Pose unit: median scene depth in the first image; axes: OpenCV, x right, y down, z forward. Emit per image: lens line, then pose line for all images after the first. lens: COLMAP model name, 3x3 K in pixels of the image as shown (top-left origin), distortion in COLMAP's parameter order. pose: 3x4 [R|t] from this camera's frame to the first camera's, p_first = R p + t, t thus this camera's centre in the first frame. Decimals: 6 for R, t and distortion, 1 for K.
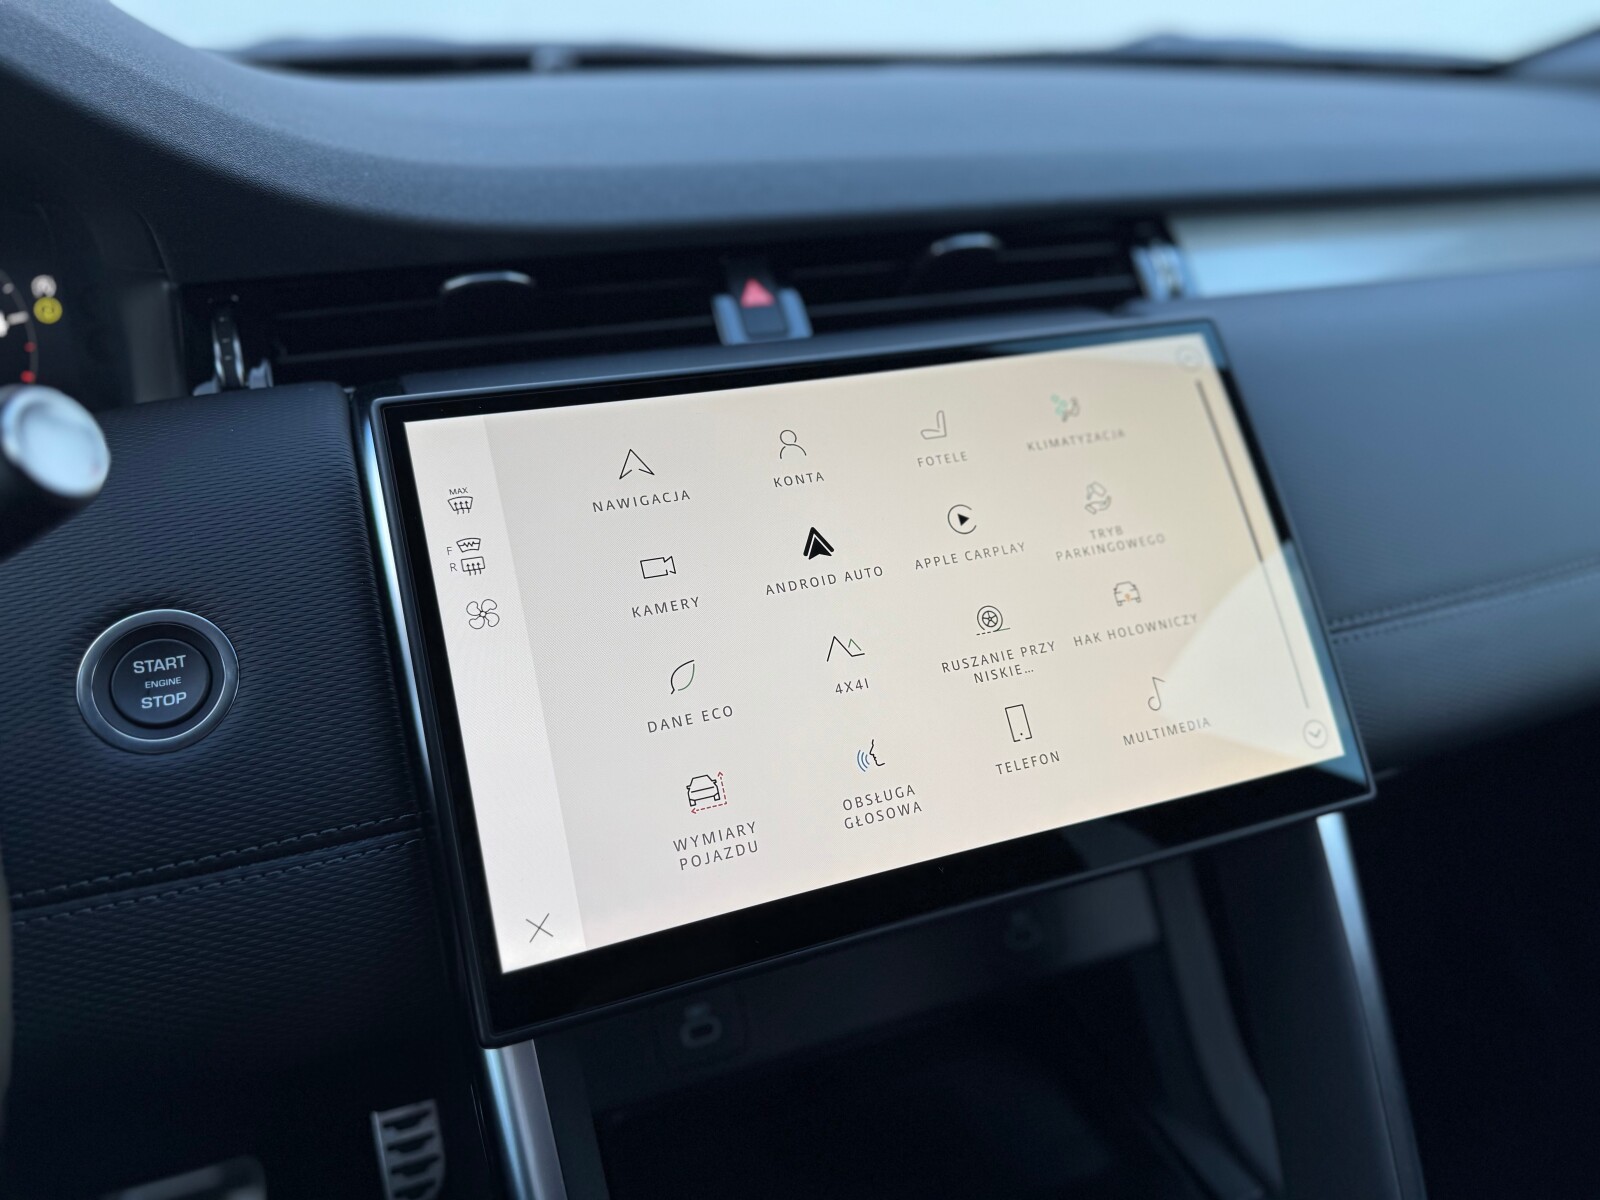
lens RADIAL K [[1150.9, 0, 806.4], [0, 1150.9, 598.2], [0, 0, 1]] dist [0.084355, -0.118542]
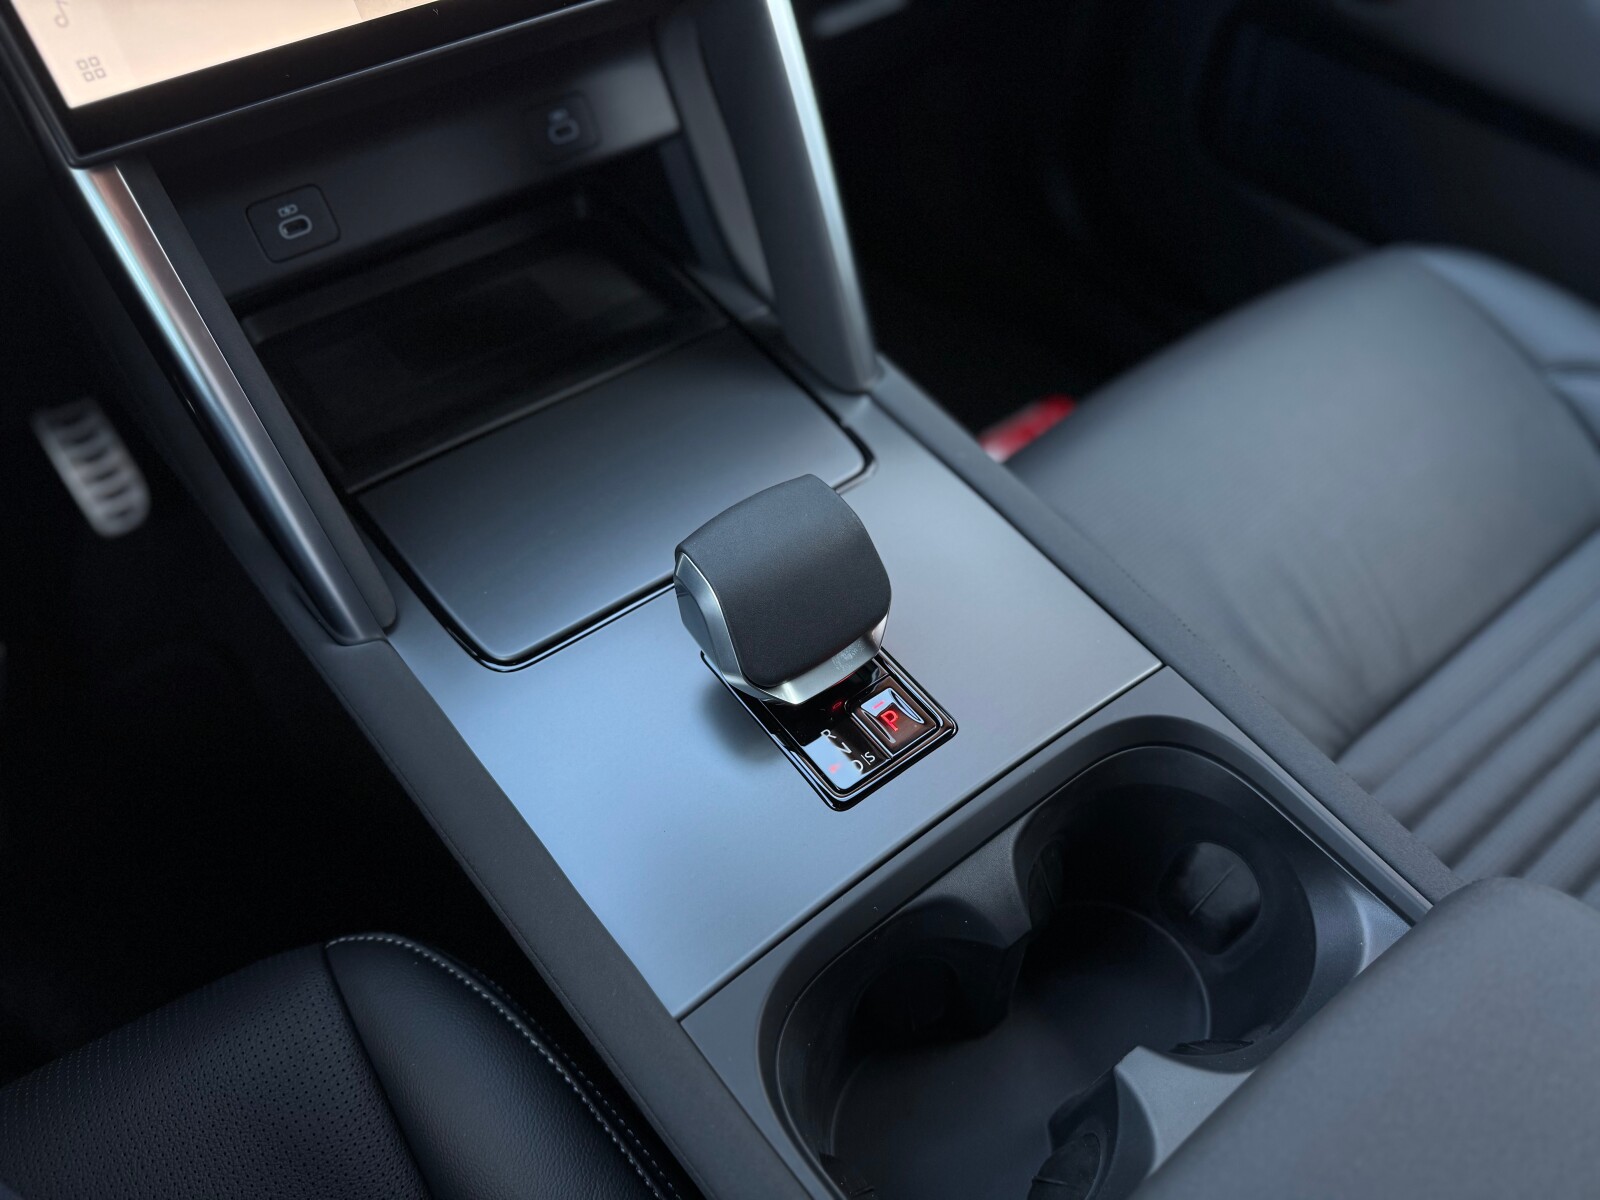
lens RADIAL K [[1150.9, 0, 806.4], [0, 1150.9, 598.2], [0, 0, 1]] dist [0.084355, -0.118542]
pose [[0.959771, -0.189244, 0.207428, 0.102167], [0.068794, 0.874718, 0.479725, 0.182666], [-0.272226, -0.446156, 0.852548, -0.379700]]
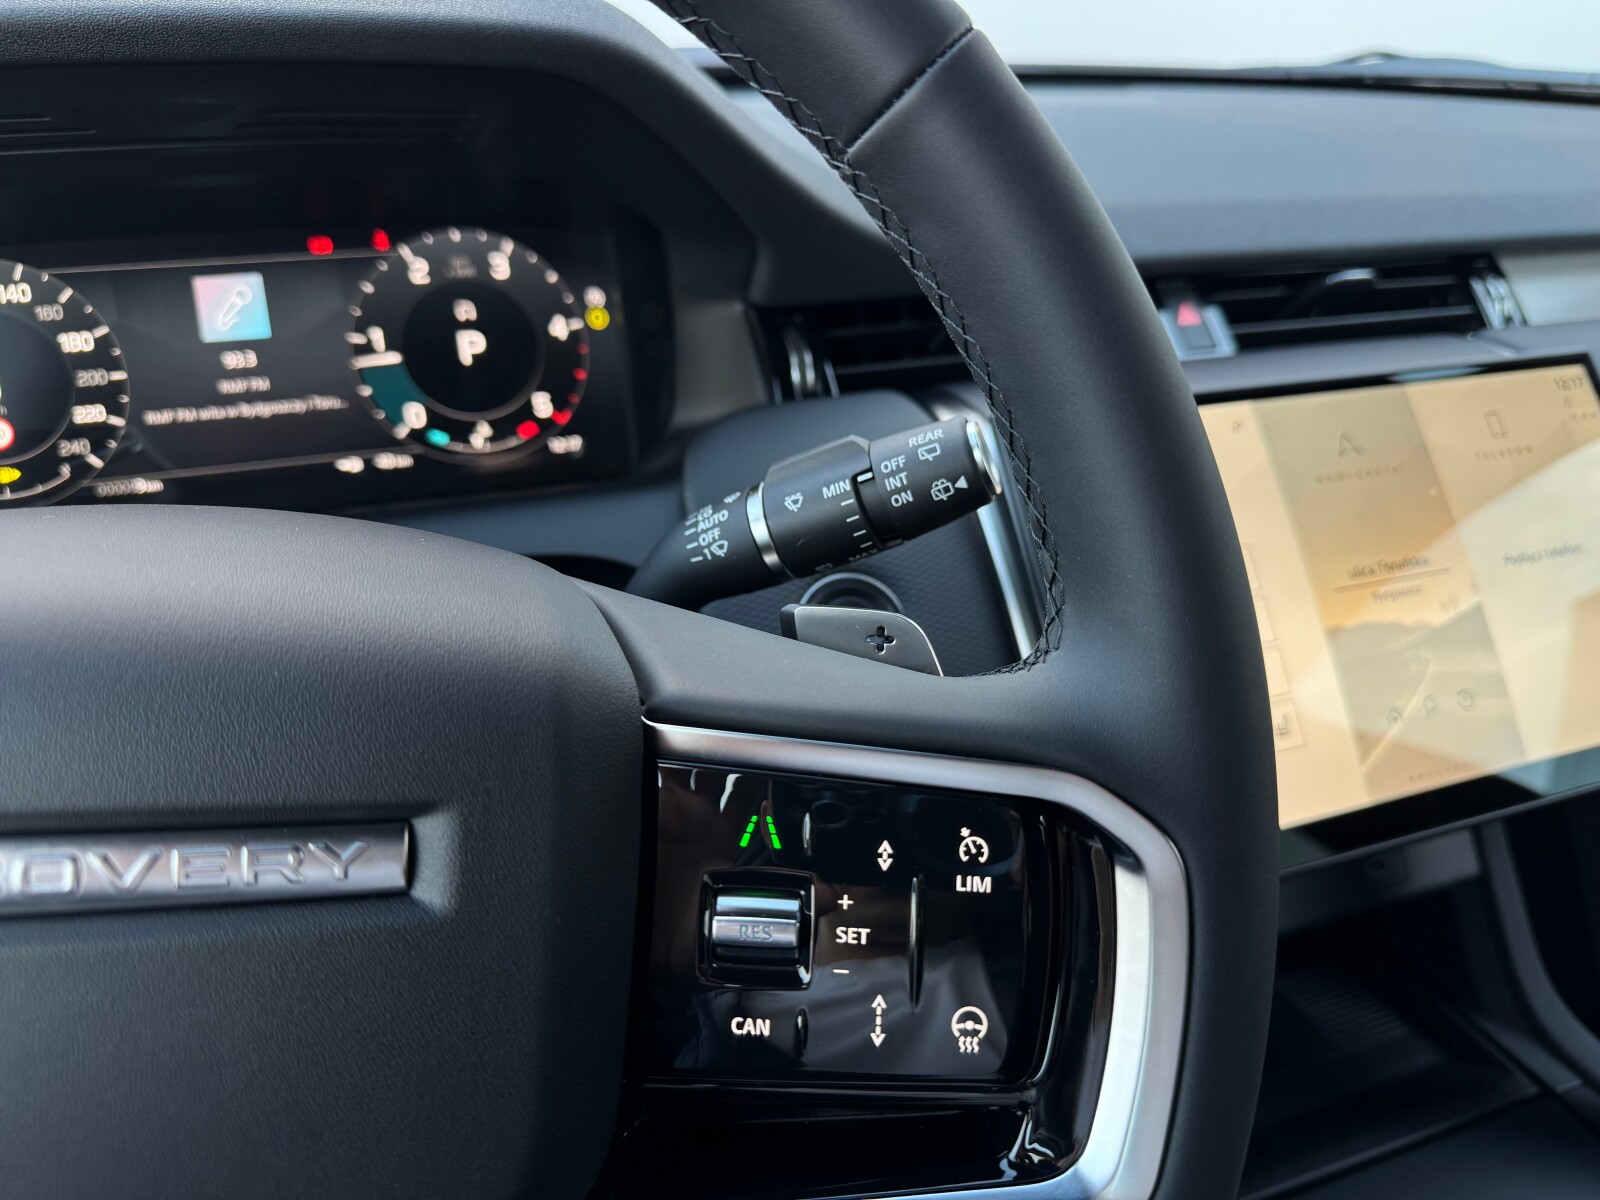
lens RADIAL K [[1177.2, 0, 793.6], [0, 1177.2, 595.4], [0, 0, 1]] dist [-0.023451, -0.006141]
pose [[0.999517, 0.026109, -0.016858, -0.472663], [-0.025725, 0.999414, 0.022589, 0.004353], [0.017438, -0.022145, 0.999603, -0.226853]]
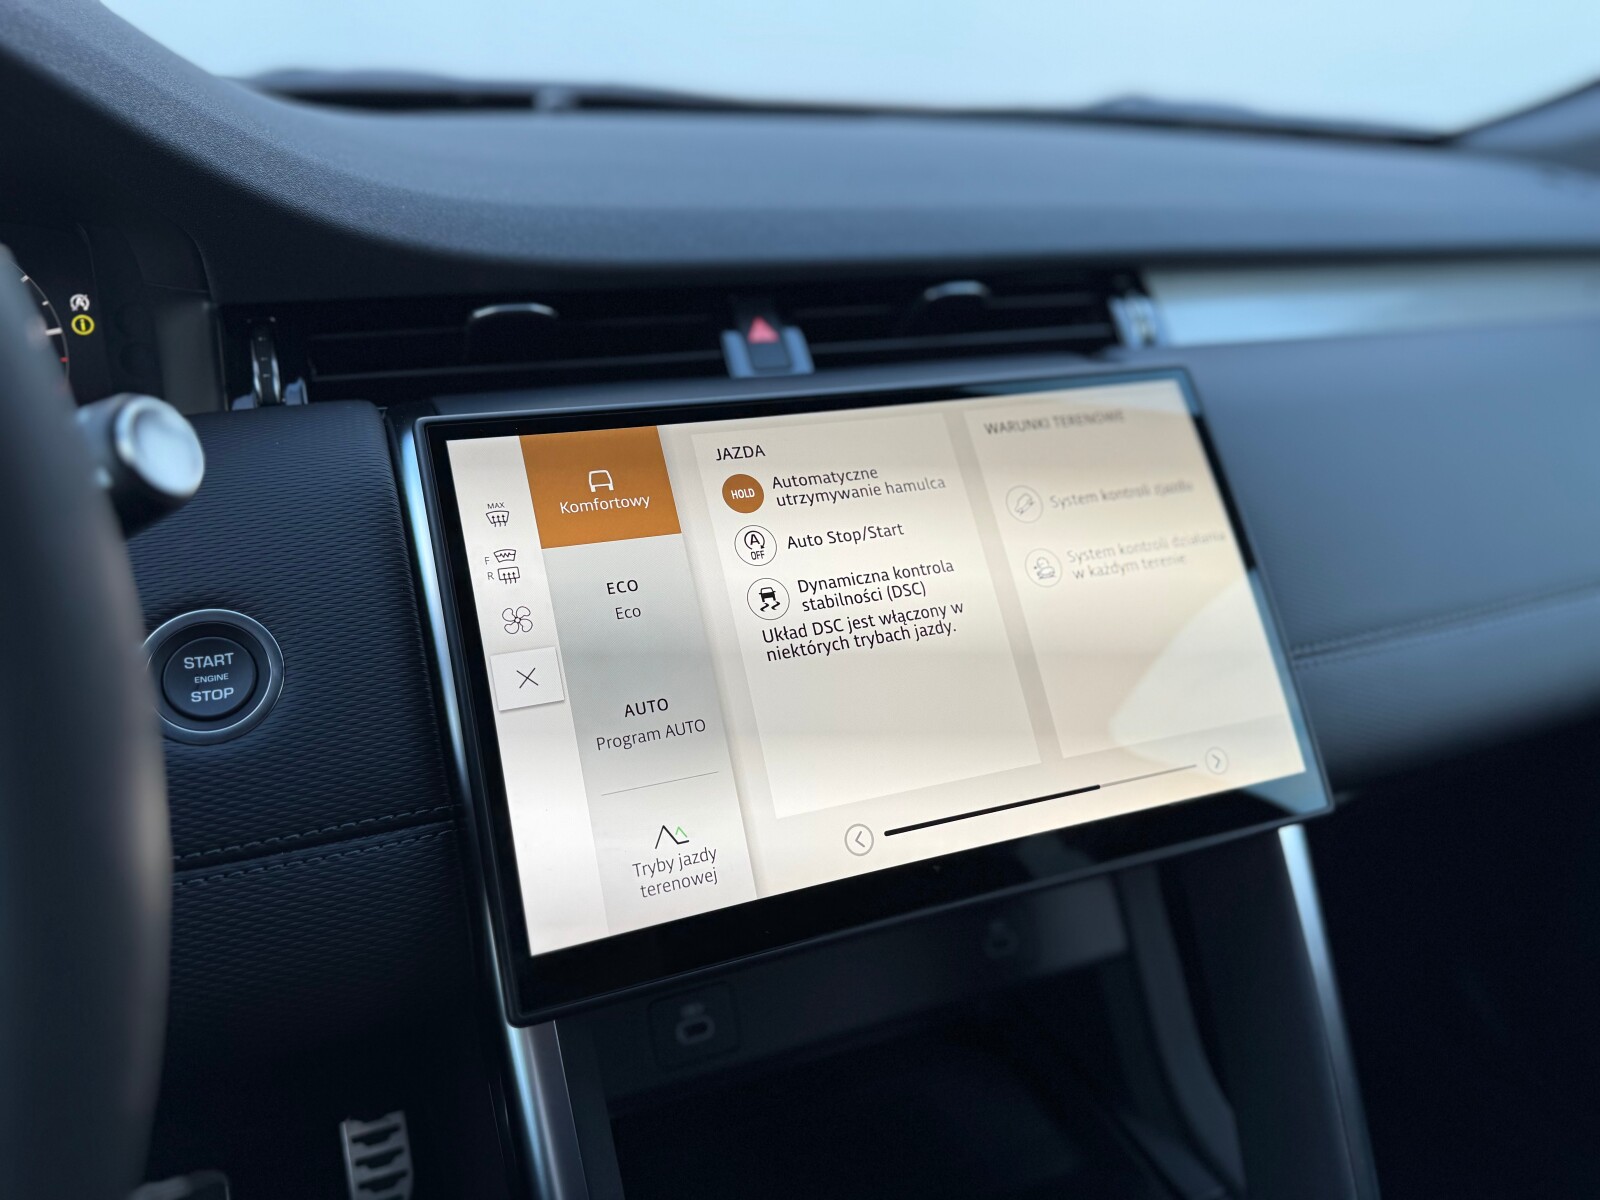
lens RADIAL K [[1143.1, 0, 804.7], [0, 1143.1, 594.7], [0, 0, 1]] dist [0.131387, -0.204372]
pose [[0.999090, 0.022108, 0.036470, -0.043091], [-0.020930, 0.999256, -0.032389, 0.015630], [-0.037159, 0.031596, 0.998810, -0.061814]]
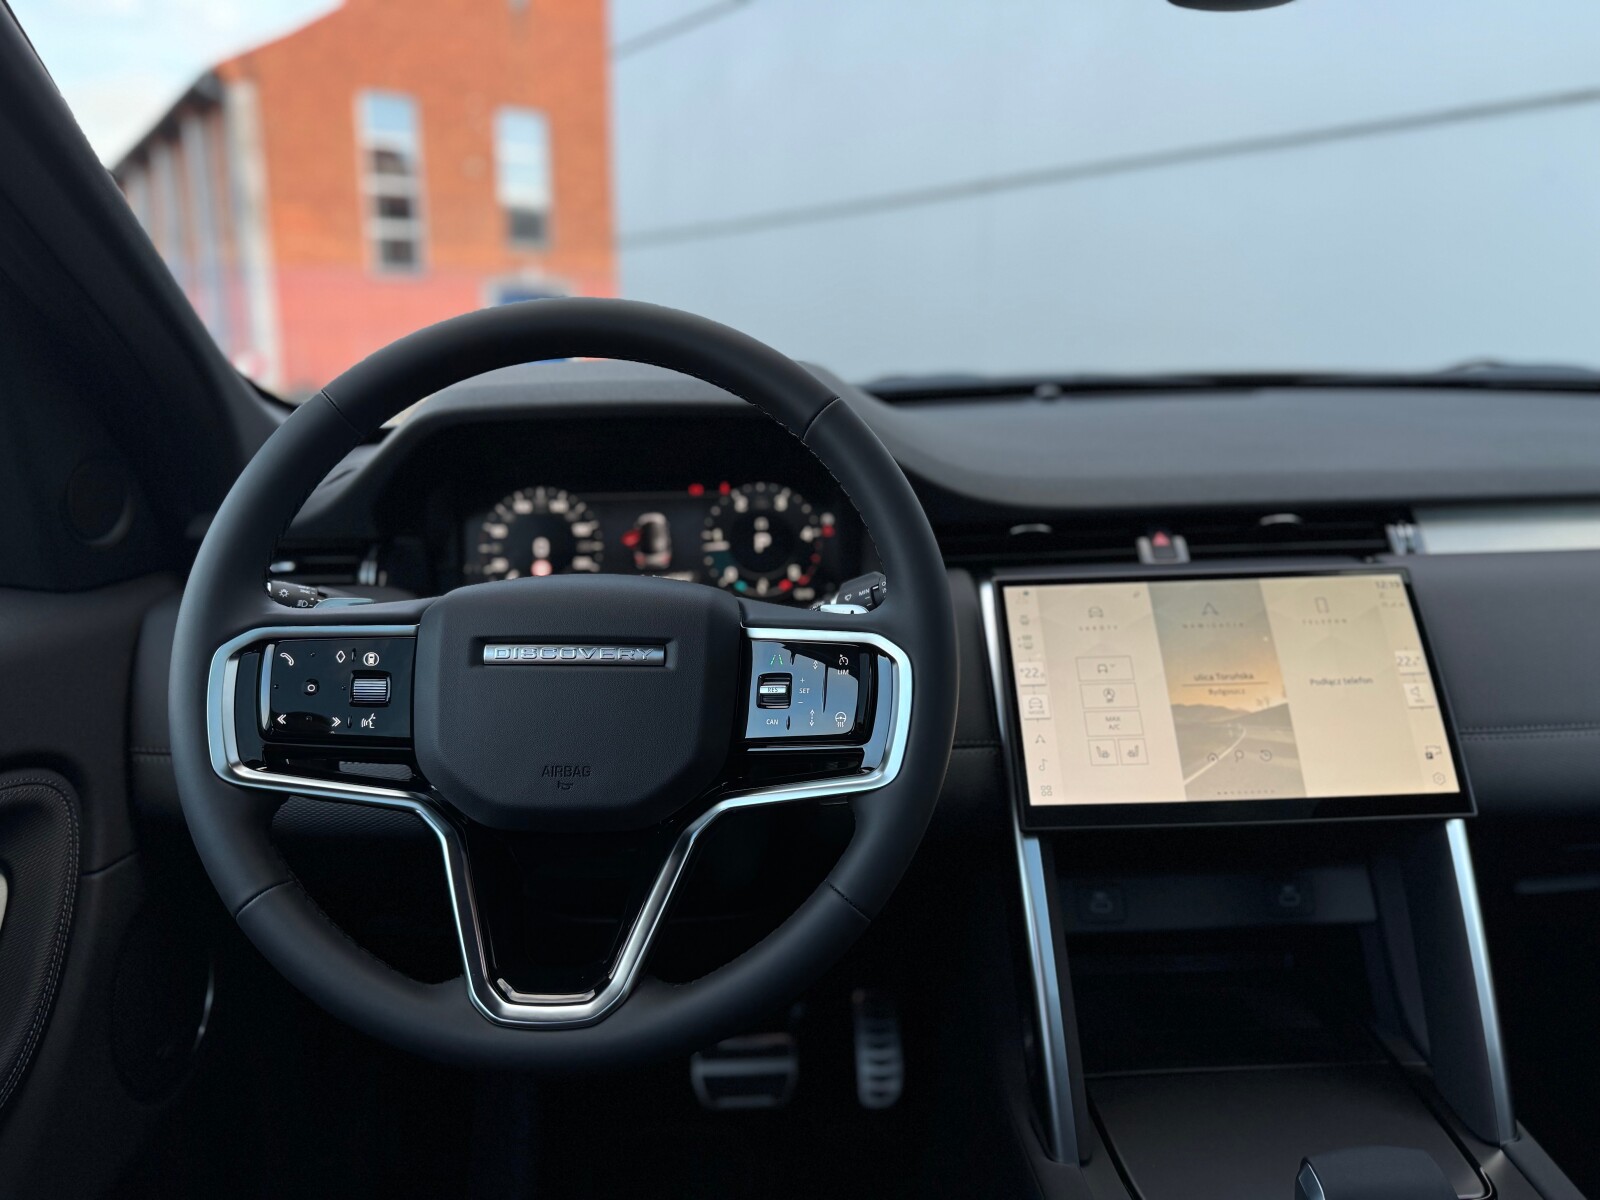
lens RADIAL K [[1143.3, 0, 800.0], [0, 1143.3, 600.0], [0, 0, 1]] dist [0.106069, -0.152620]
pose [[0.939475, 0.075391, -0.334219, 0.050634], [-0.130991, 0.980417, -0.147052, 0.242782], [0.316587, 0.181932, 0.930953, -1.171084]]
